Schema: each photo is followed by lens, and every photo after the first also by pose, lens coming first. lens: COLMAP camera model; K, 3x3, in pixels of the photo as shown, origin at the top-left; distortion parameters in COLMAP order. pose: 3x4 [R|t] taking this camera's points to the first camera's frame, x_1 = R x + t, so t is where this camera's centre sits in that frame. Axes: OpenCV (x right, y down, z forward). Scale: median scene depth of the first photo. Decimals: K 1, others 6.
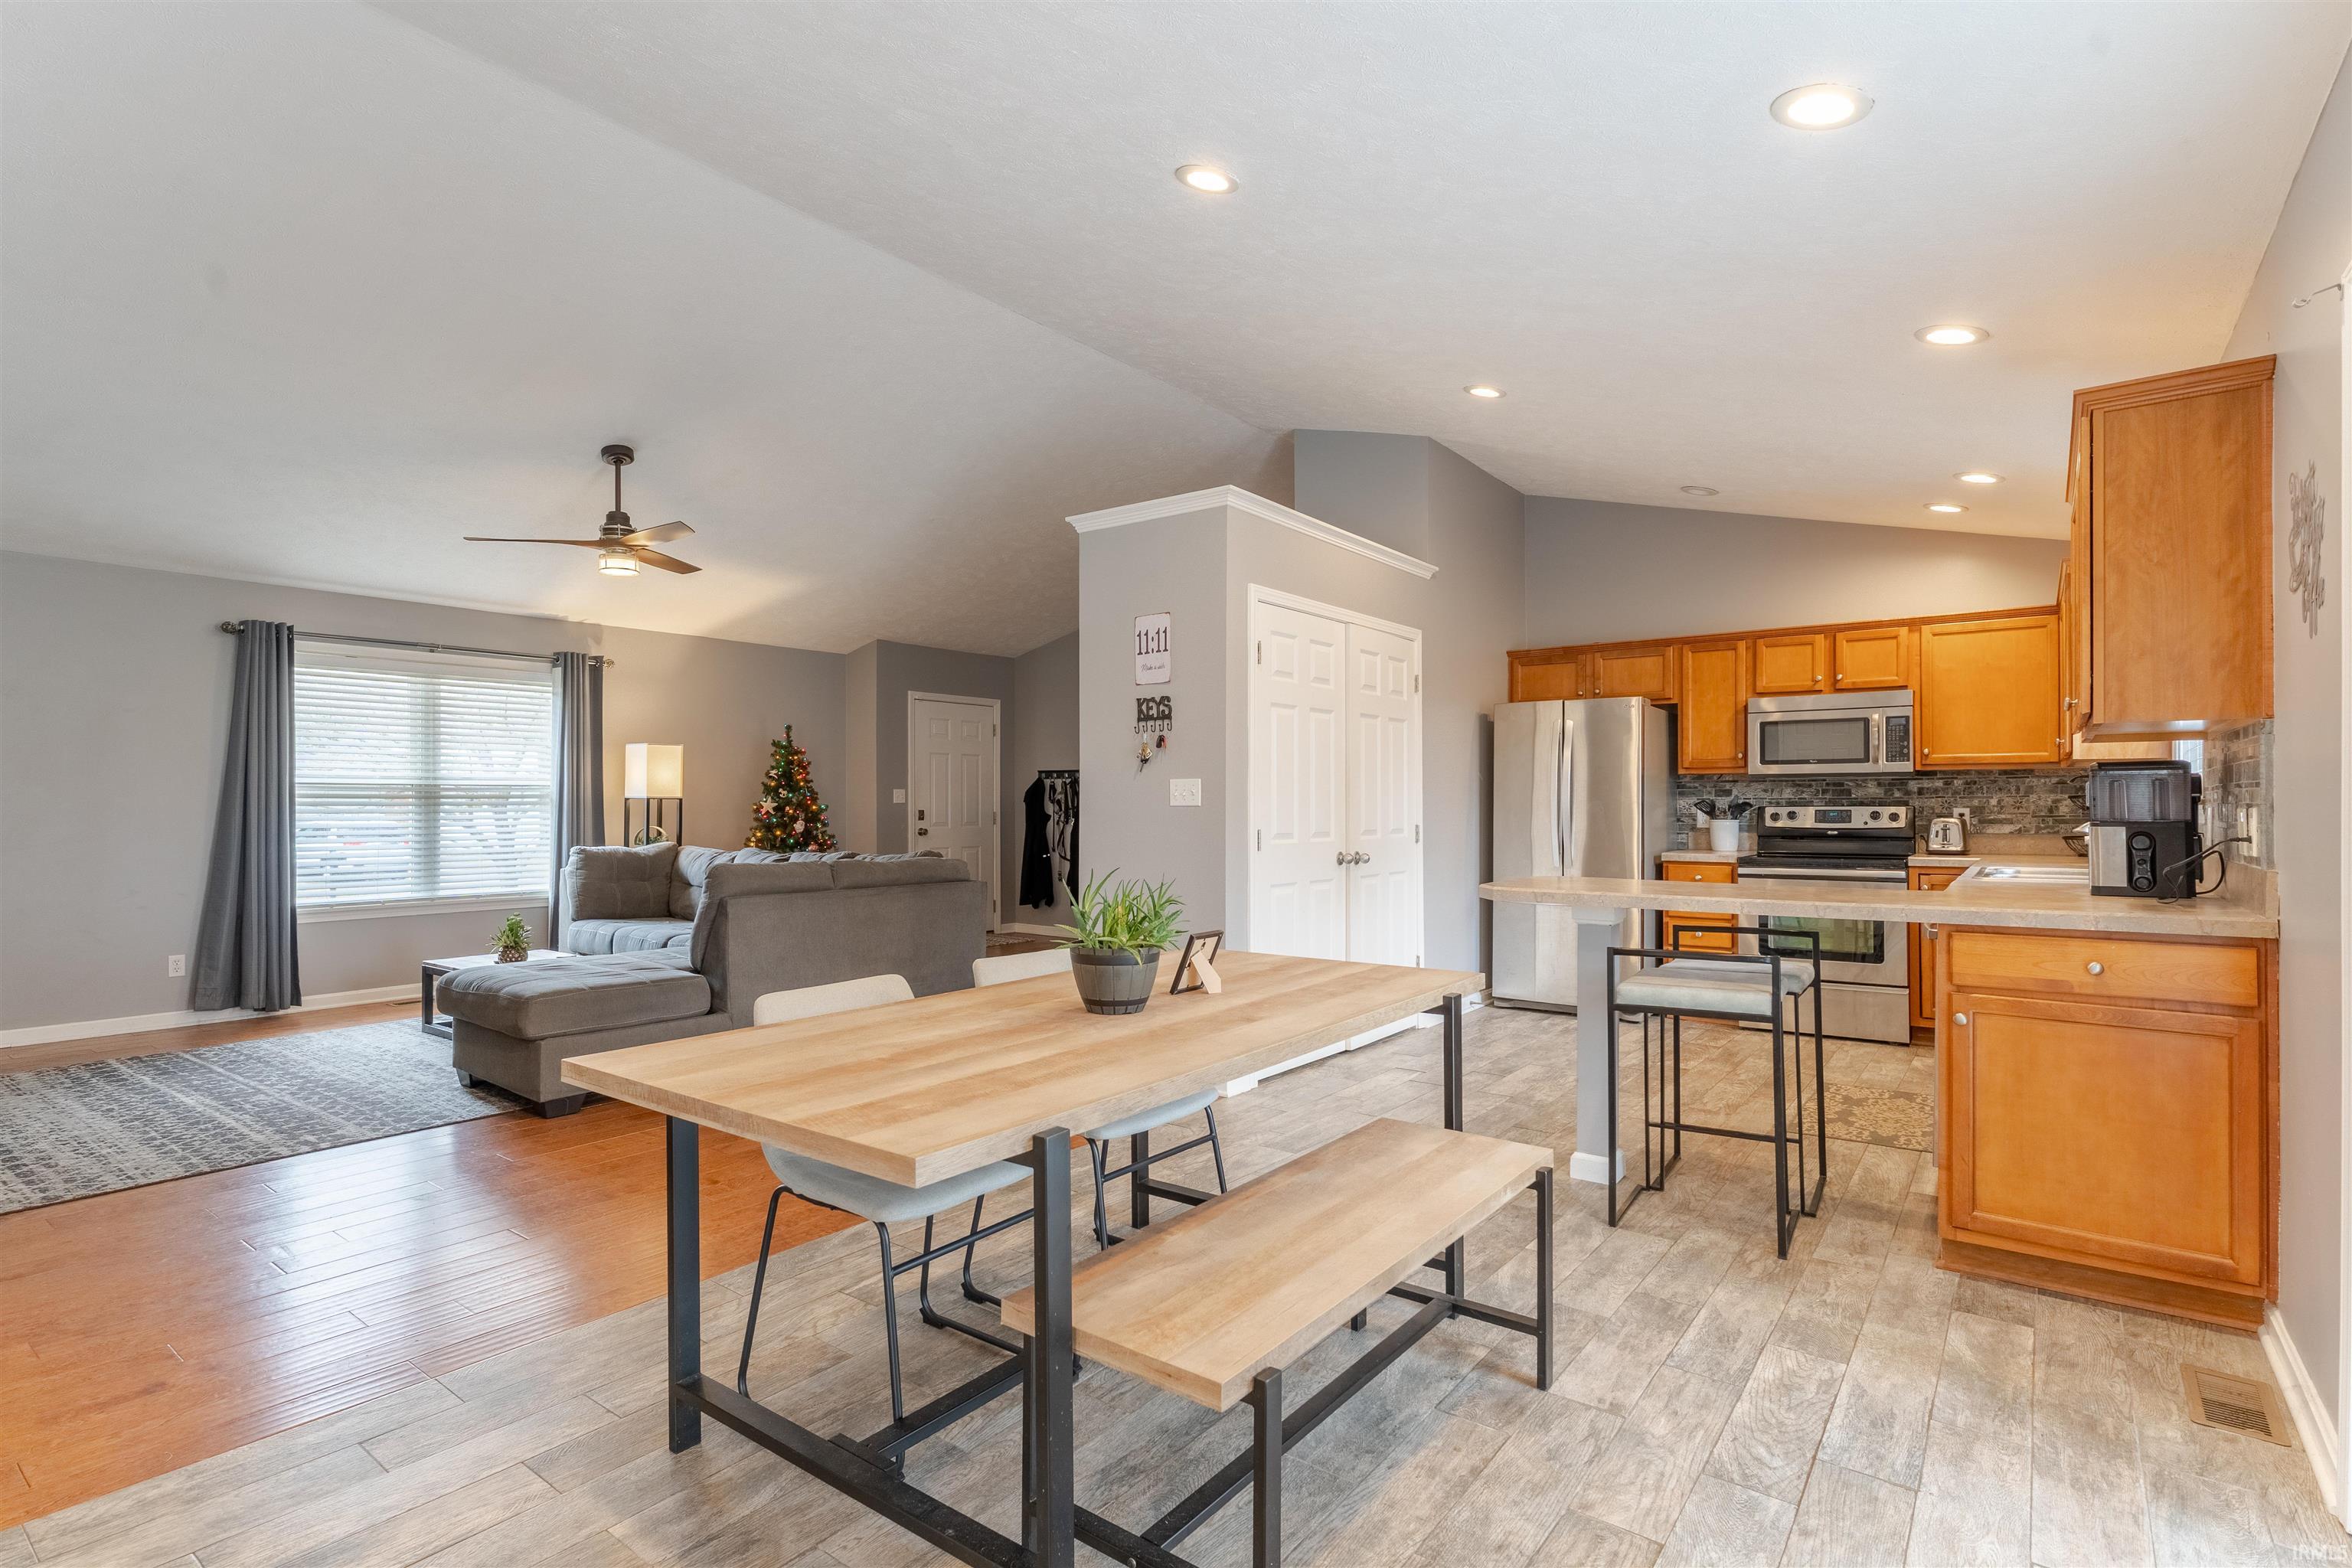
lens RADIAL K [[1140.3, 0, 1176.0], [0, 1140.3, 784.0], [0, 0, 1]] dist [0.000563, 0.000083]
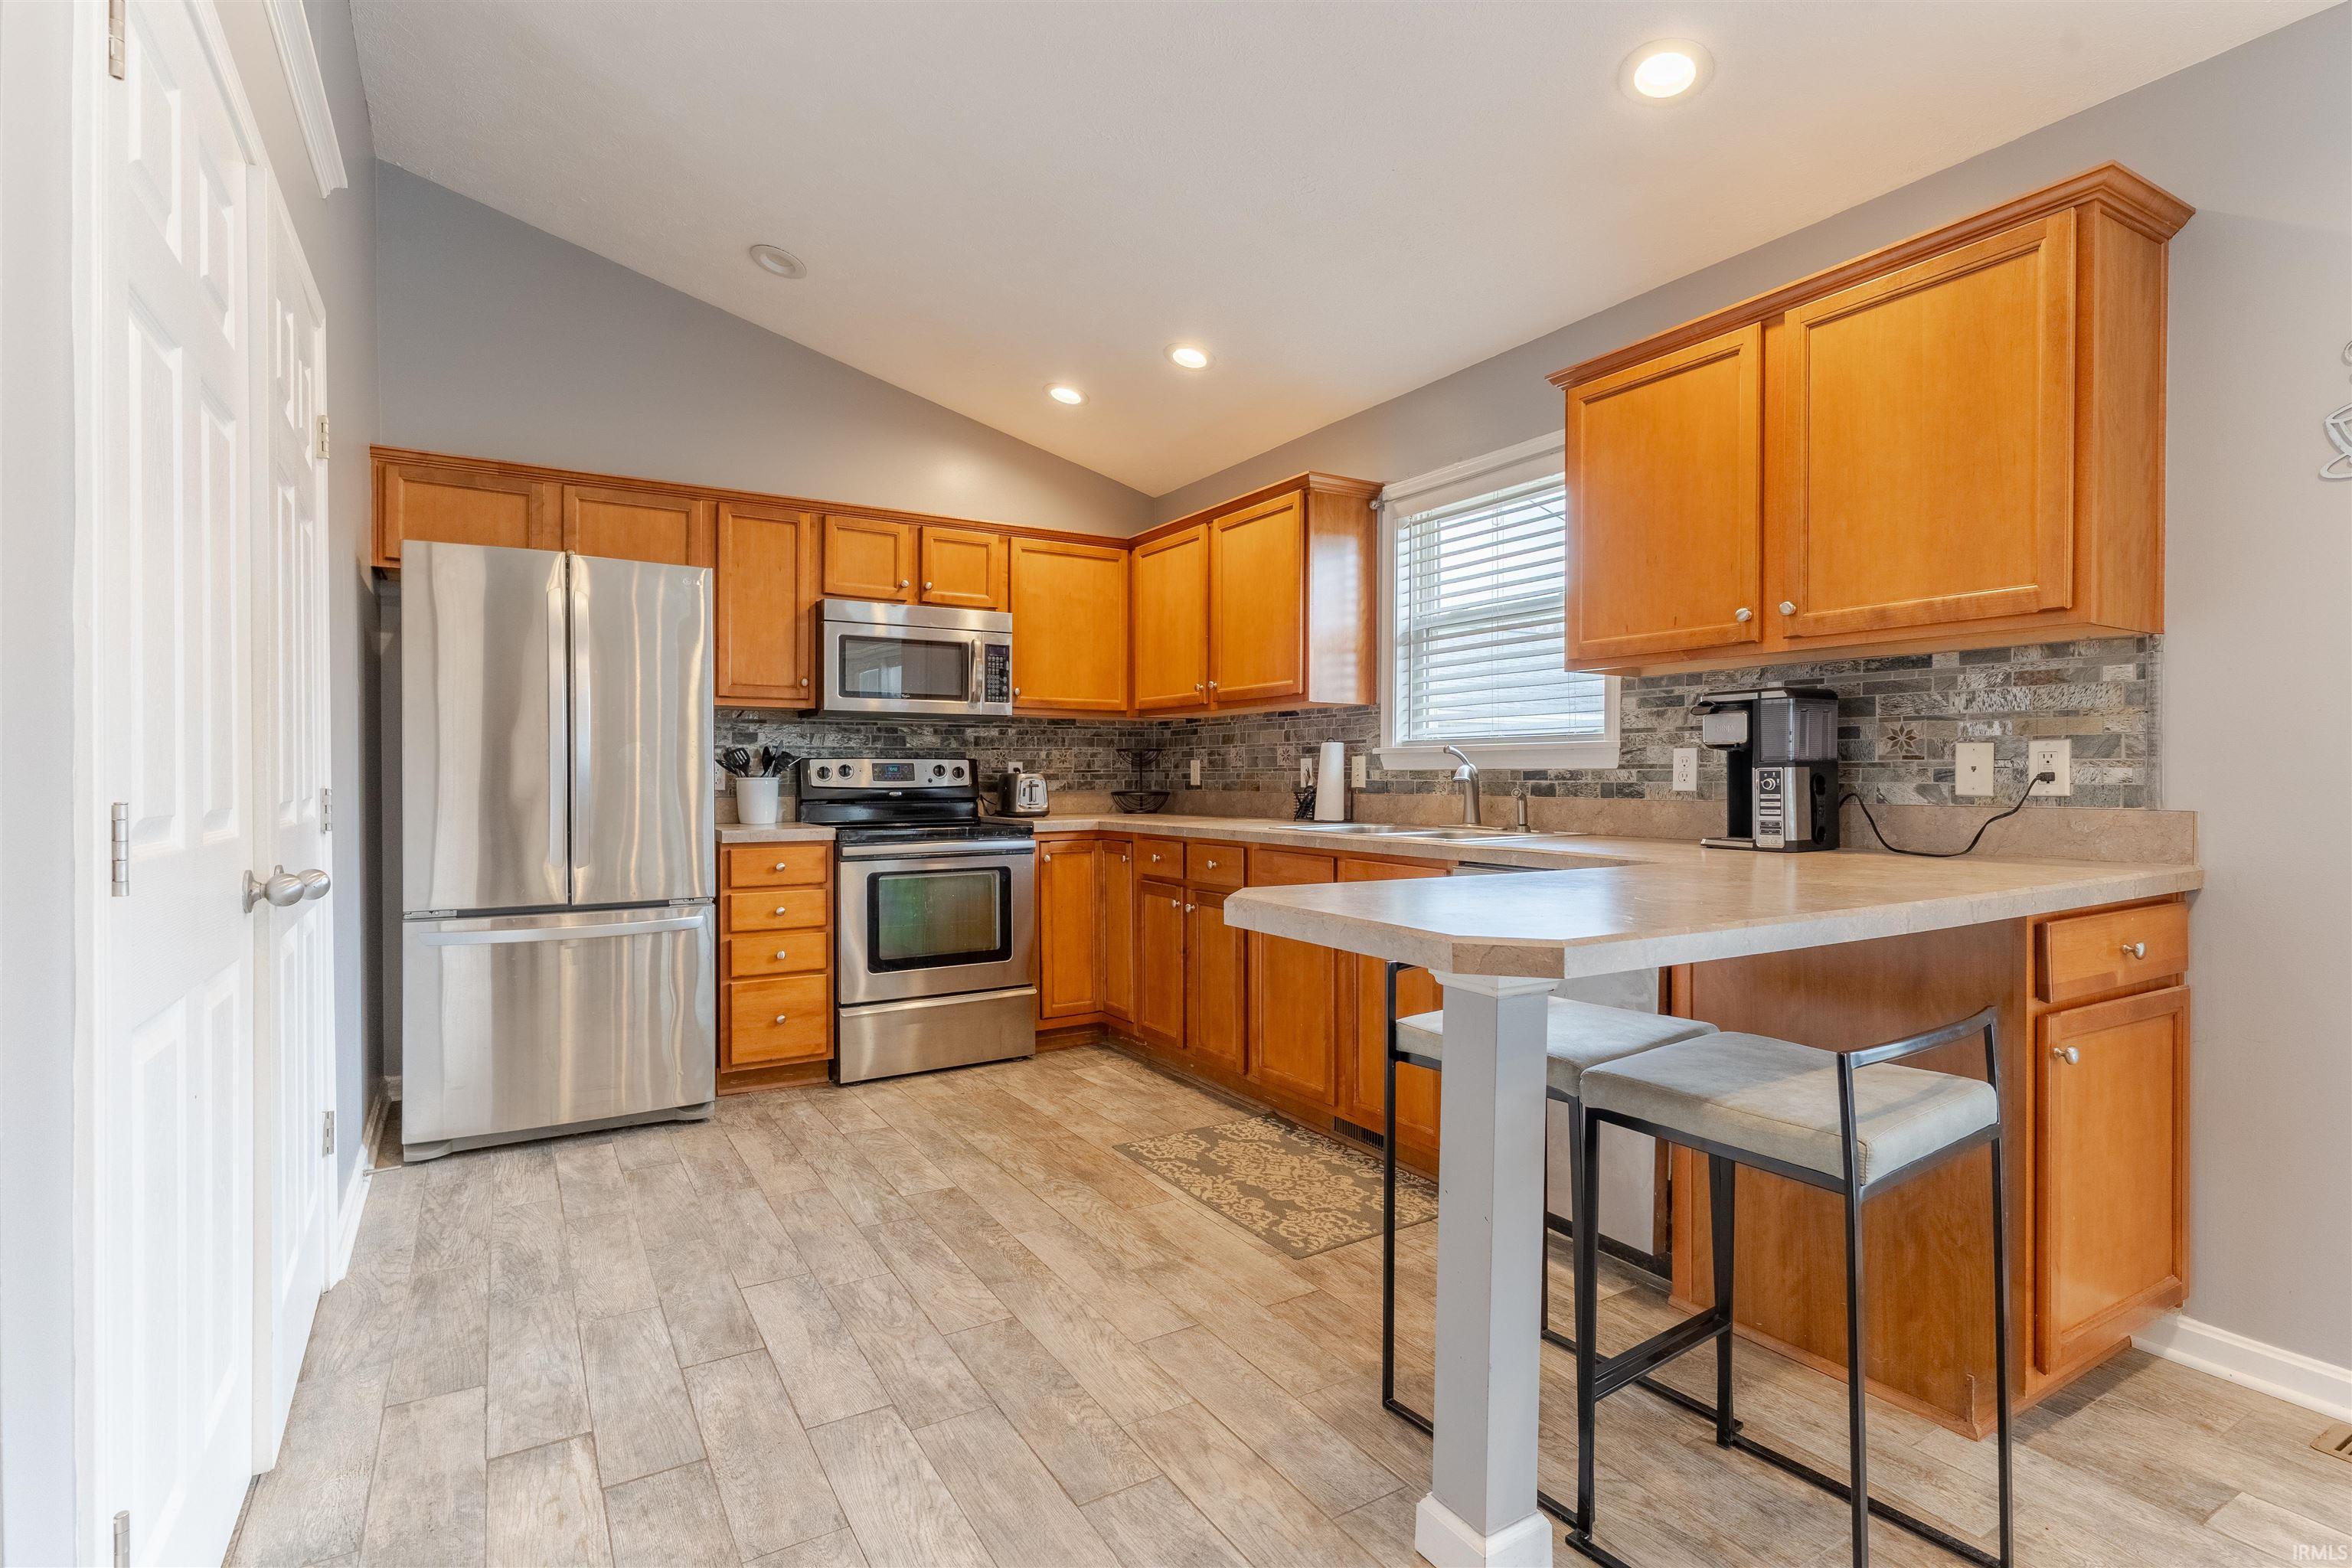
lens RADIAL K [[1116.8, 0, 1144.6], [0, 1116.8, 782.7], [0, 0, 1]] dist [-0.001177, -0.000021]
pose [[0.375407, -0.005561, 0.926843, -0.047121], [-0.017570, 0.999760, 0.013115, 0.023609], [-0.926693, -0.021208, 0.375219, 0.586423]]
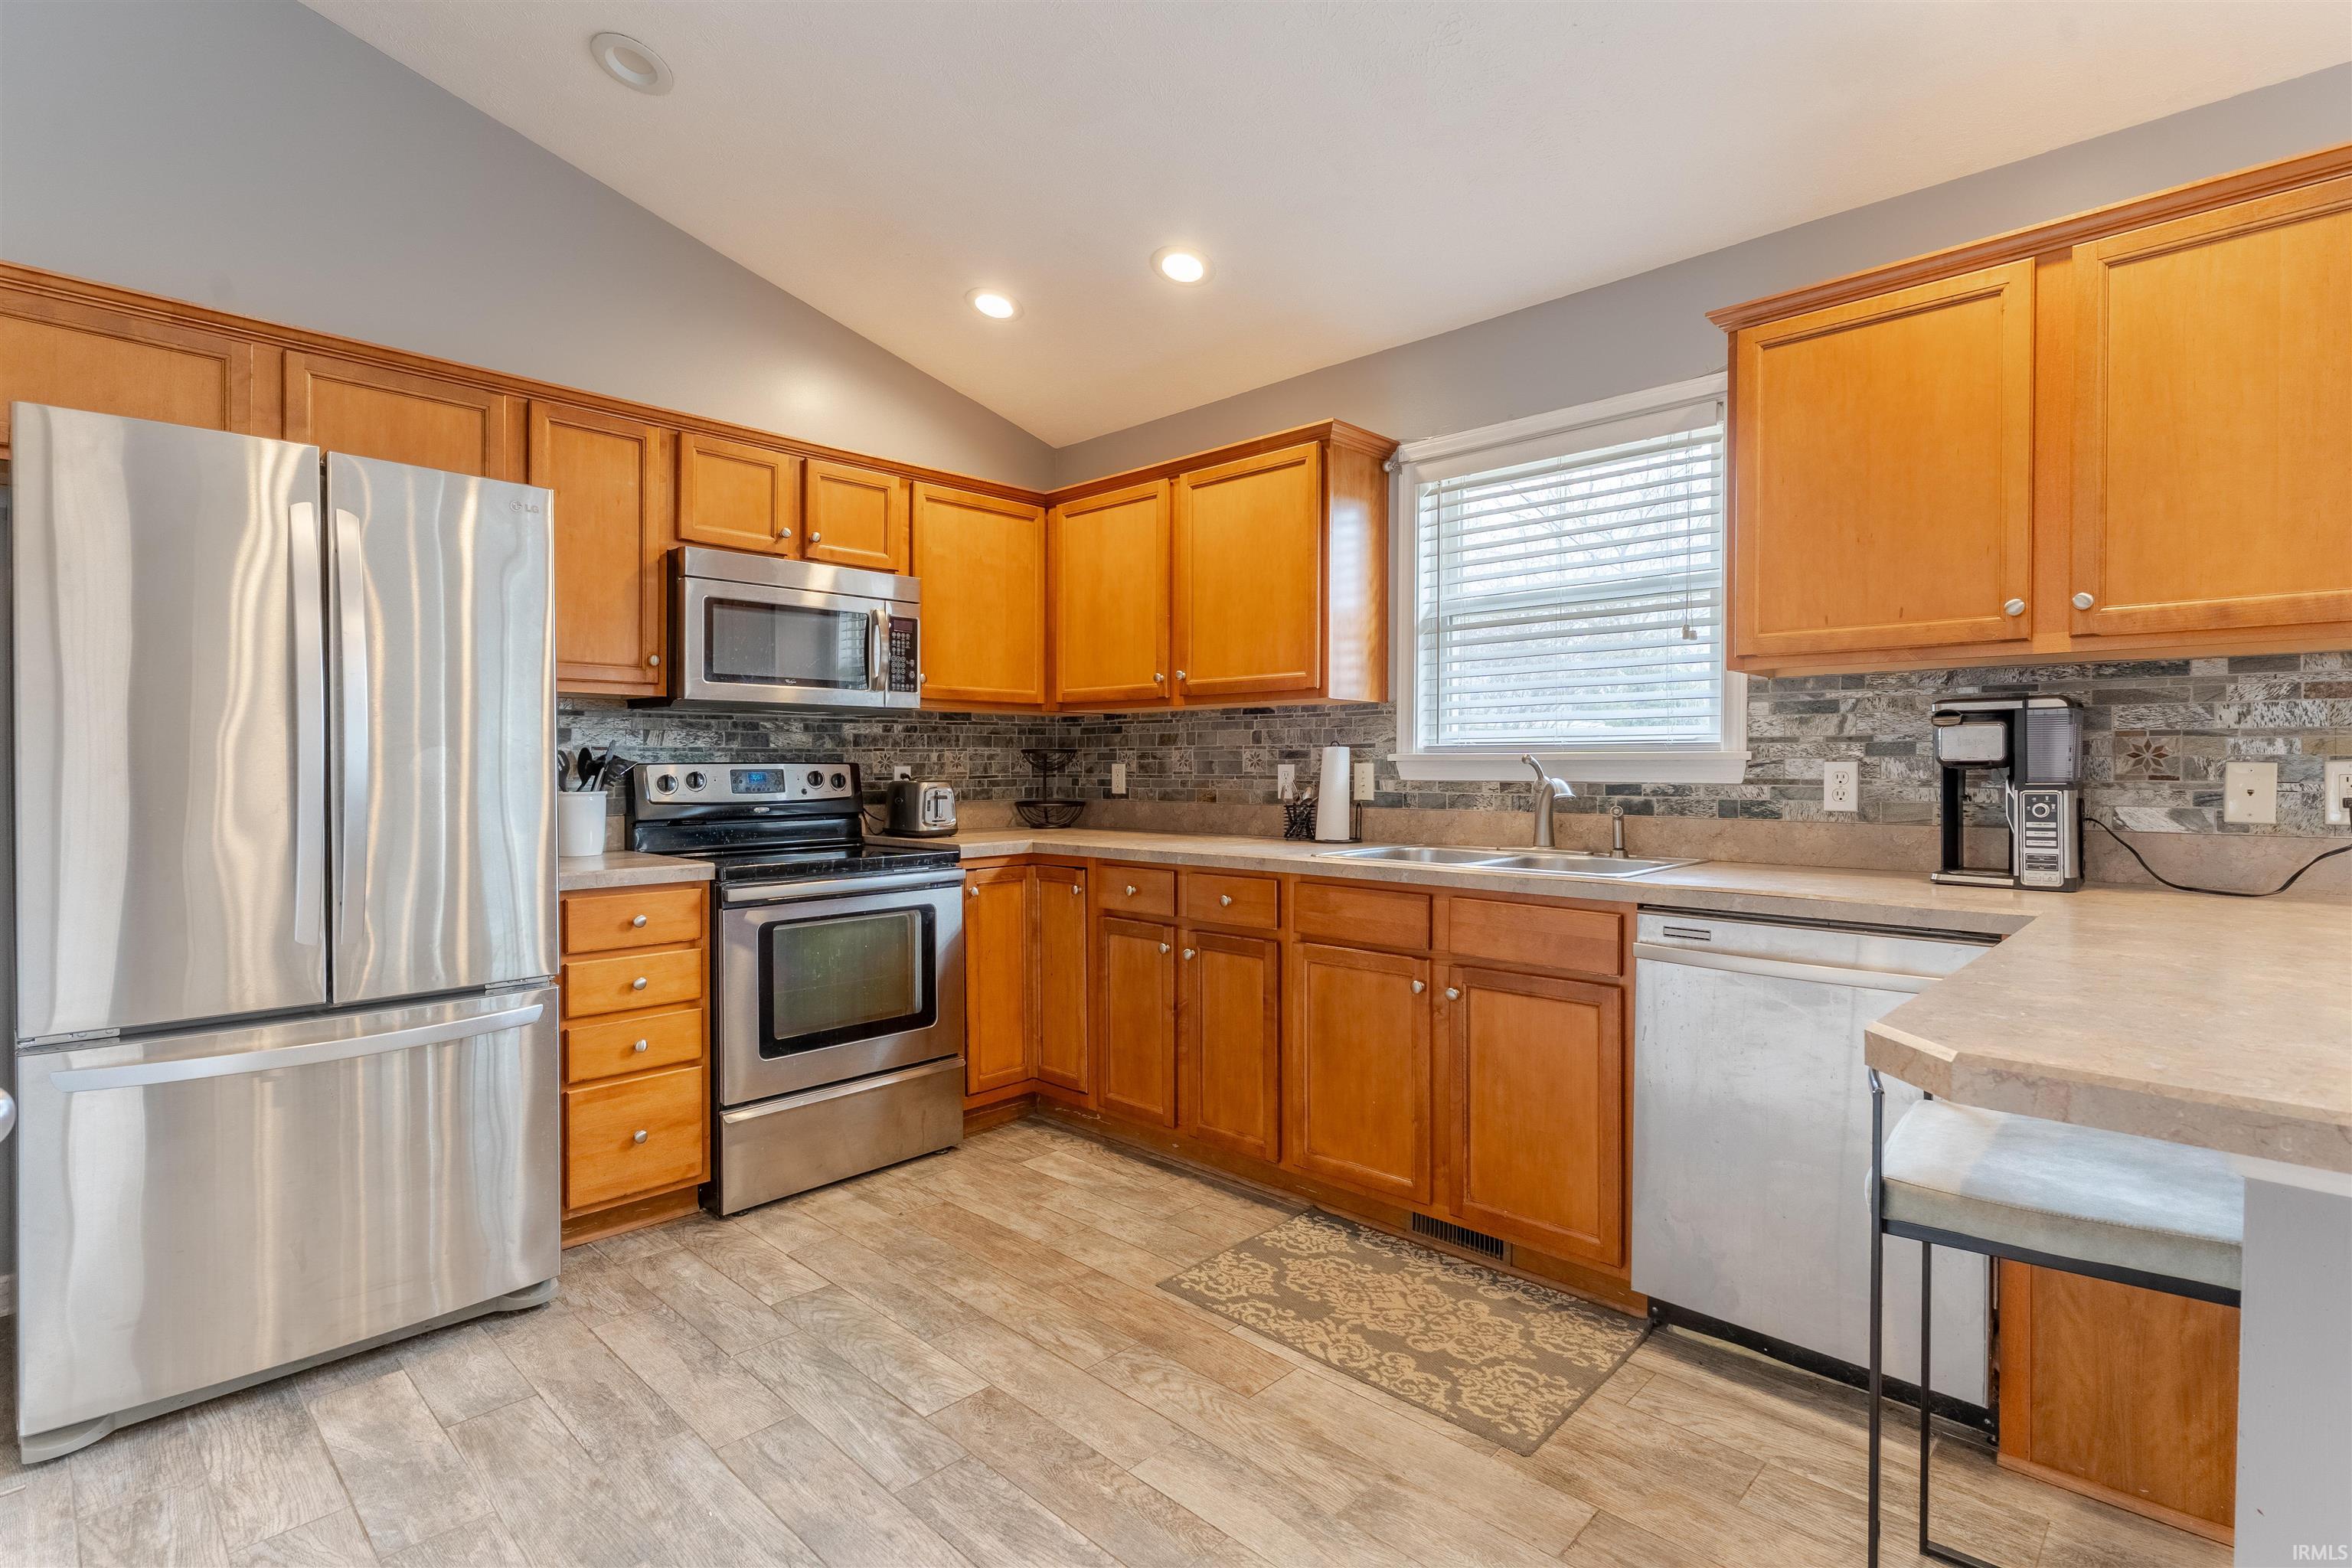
lens RADIAL K [[1132.6, 0, 1138.5], [0, 1132.6, 772.2], [0, 0, 1]] dist [0.002750, -0.000471]
pose [[0.127174, -0.006403, 0.991860, 0.037969], [-0.018898, 0.999782, 0.008877, 0.015847], [-0.991700, -0.019873, 0.127025, 0.760925]]
